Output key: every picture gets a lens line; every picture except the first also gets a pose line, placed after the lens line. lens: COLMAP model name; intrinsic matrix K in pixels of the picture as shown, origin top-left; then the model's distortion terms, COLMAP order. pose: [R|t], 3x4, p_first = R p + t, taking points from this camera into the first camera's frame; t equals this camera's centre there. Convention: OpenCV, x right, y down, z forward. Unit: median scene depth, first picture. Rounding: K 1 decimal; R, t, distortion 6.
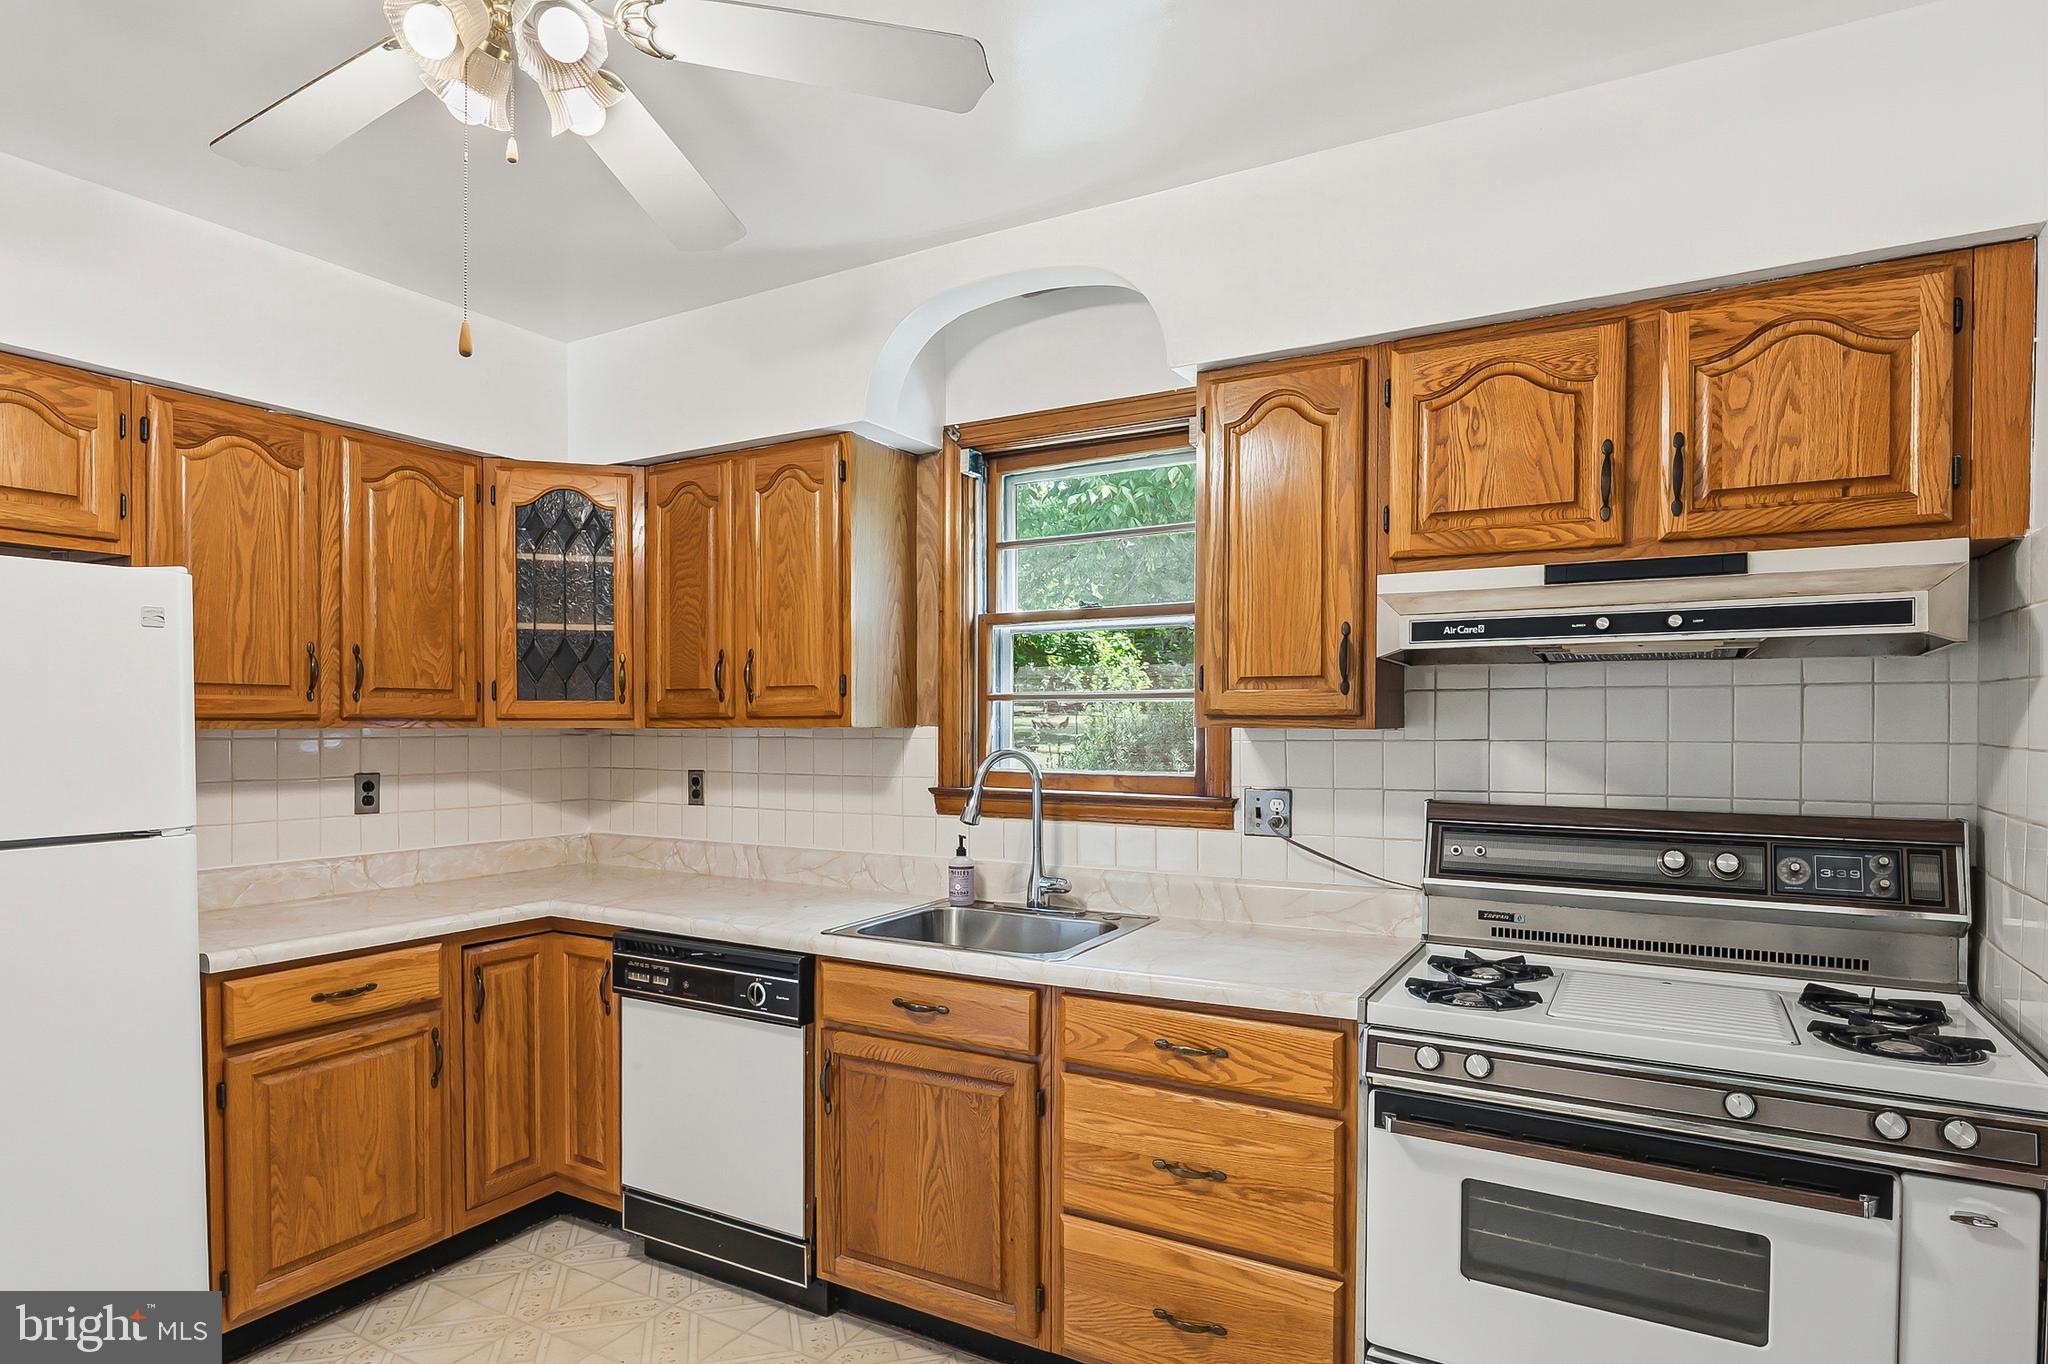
lens RADIAL K [[1118.1, 0, 1009.0], [0, 1118.1, 735.8], [0, 0, 1]] dist [-0.006059, -0.001759]
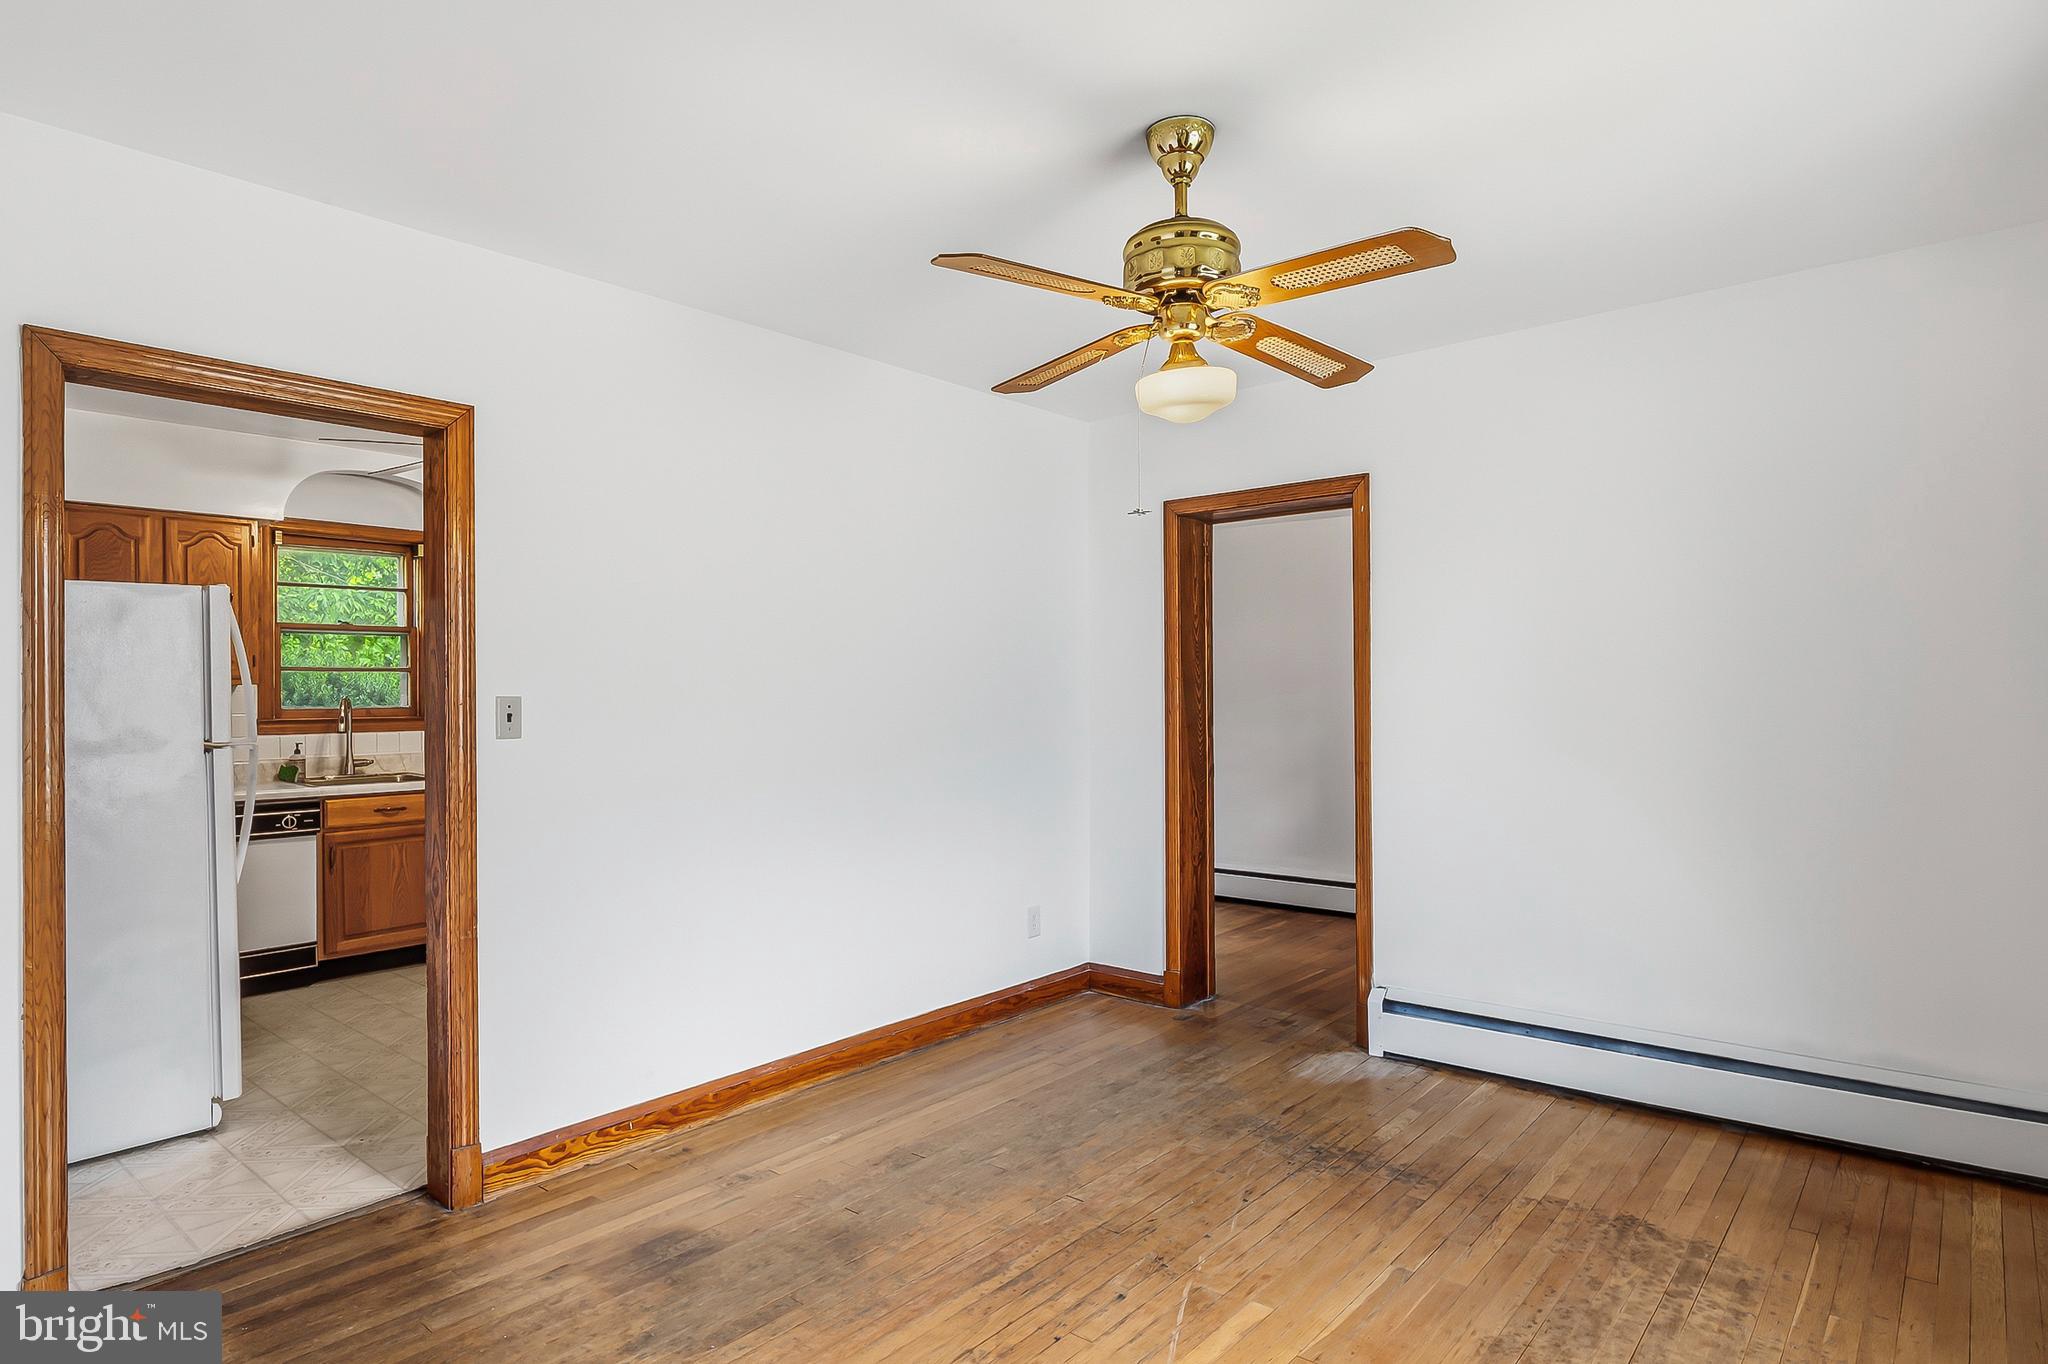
lens RADIAL K [[1118.1, 0, 1035.3], [0, 1118.1, 685.8], [0, 0, 1]] dist [-0.006059, -0.001759]
pose [[0.176901, -0.000368, 0.984229, -2.249663], [0.016407, 0.999862, -0.002575, 0.025762], [-0.984092, 0.016603, 0.176883, -0.729009]]
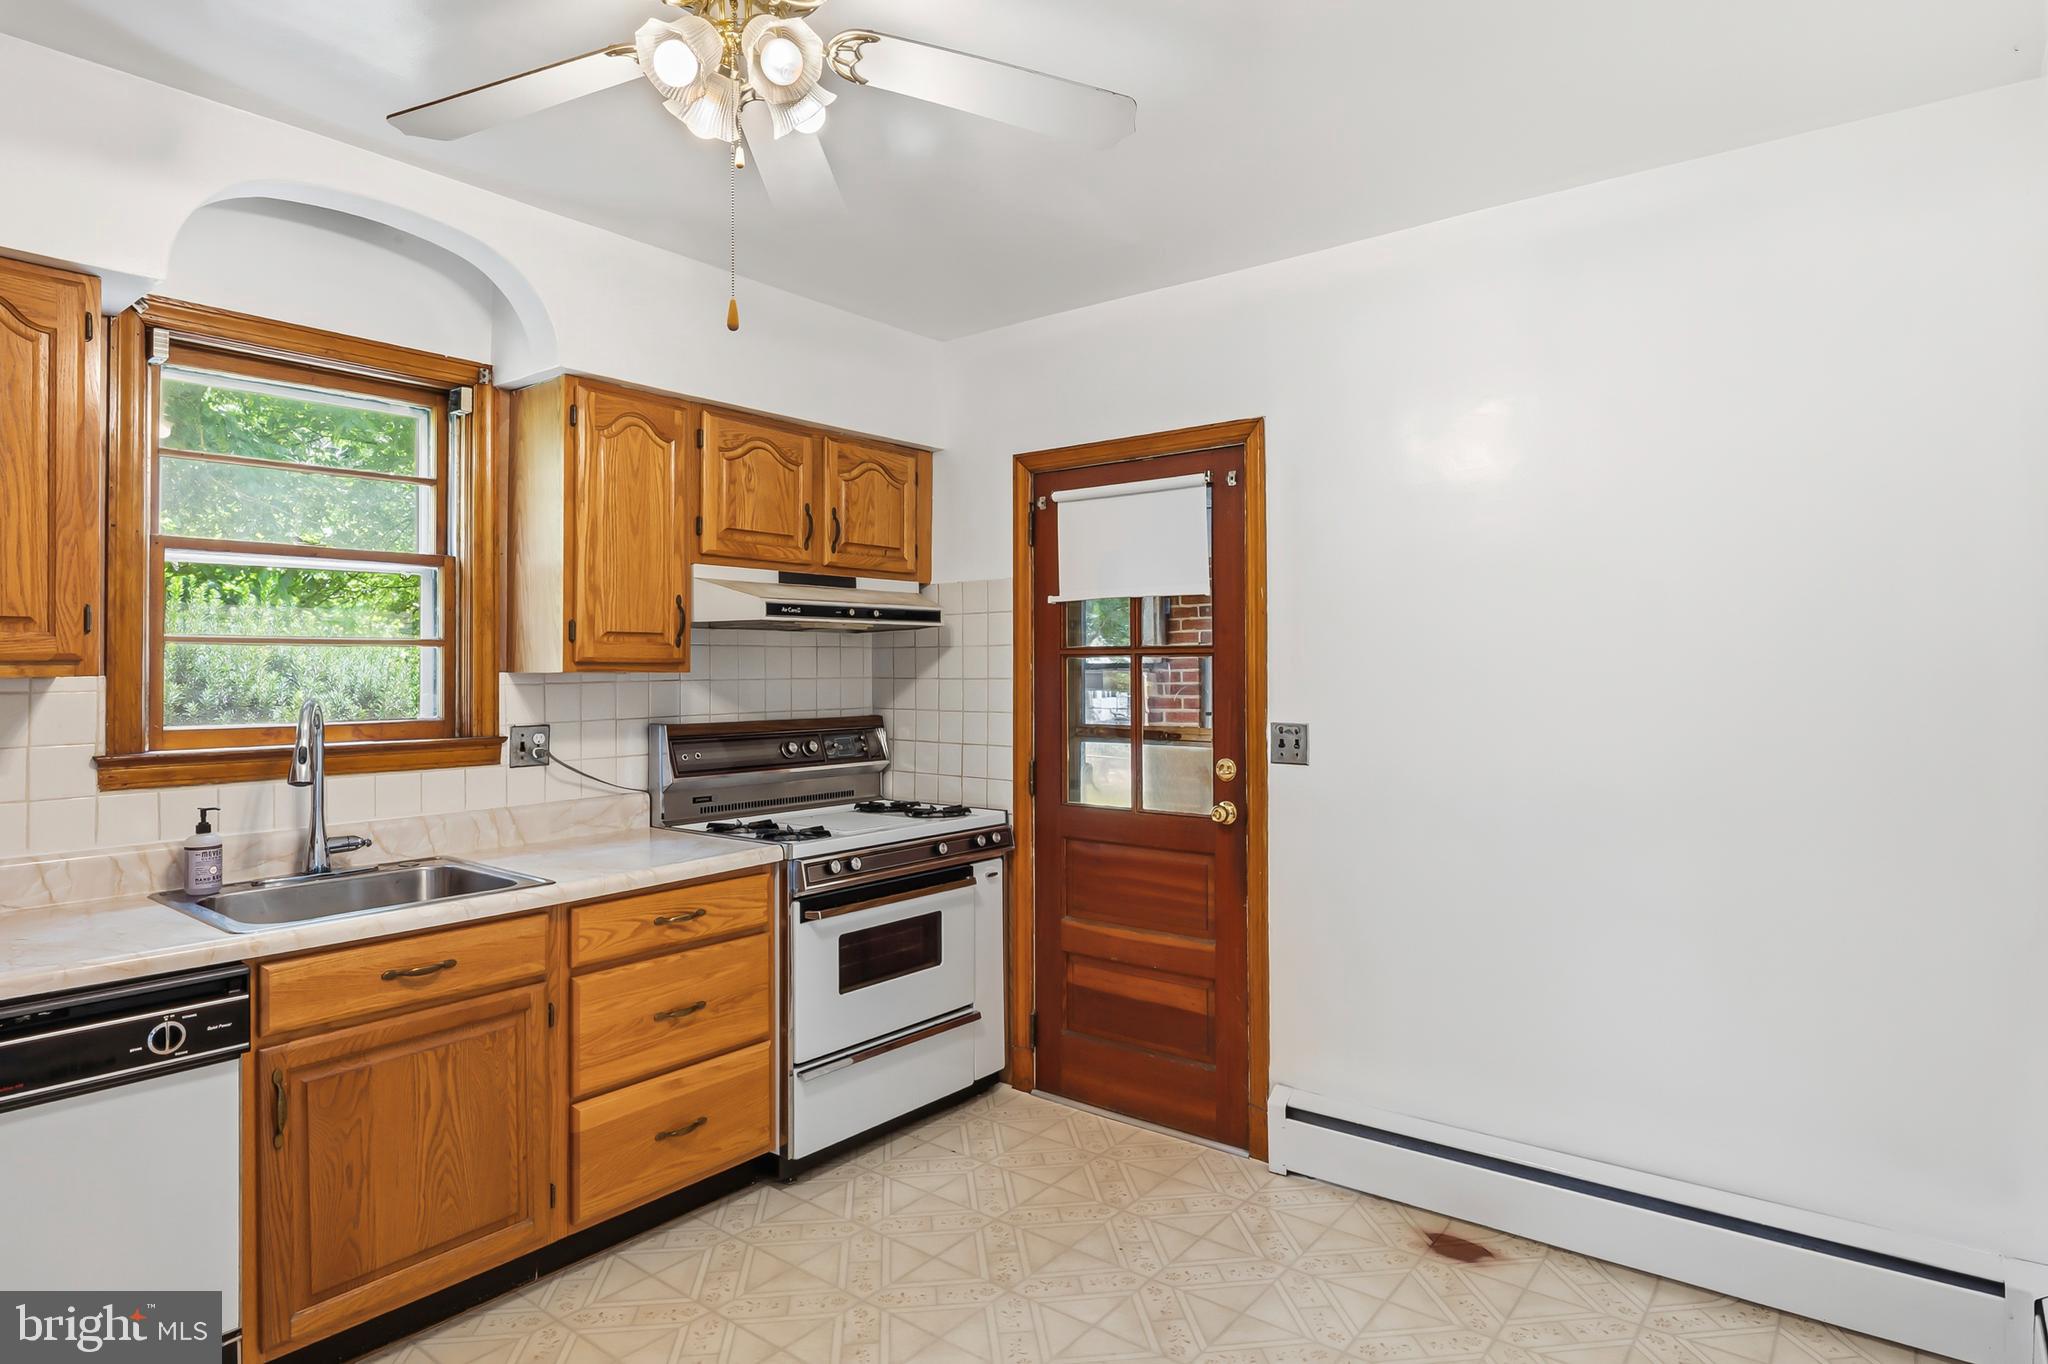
lens RADIAL K [[1118.1, 0, 1022.2], [0, 1118.1, 653.7], [0, 0, 1]] dist [-0.006059, -0.001759]
pose [[0.148107, 0.011442, 0.988905, -1.034905], [0.017248, 0.999751, -0.014151, -0.002691], [-0.988821, 0.019153, 0.147873, 0.389670]]
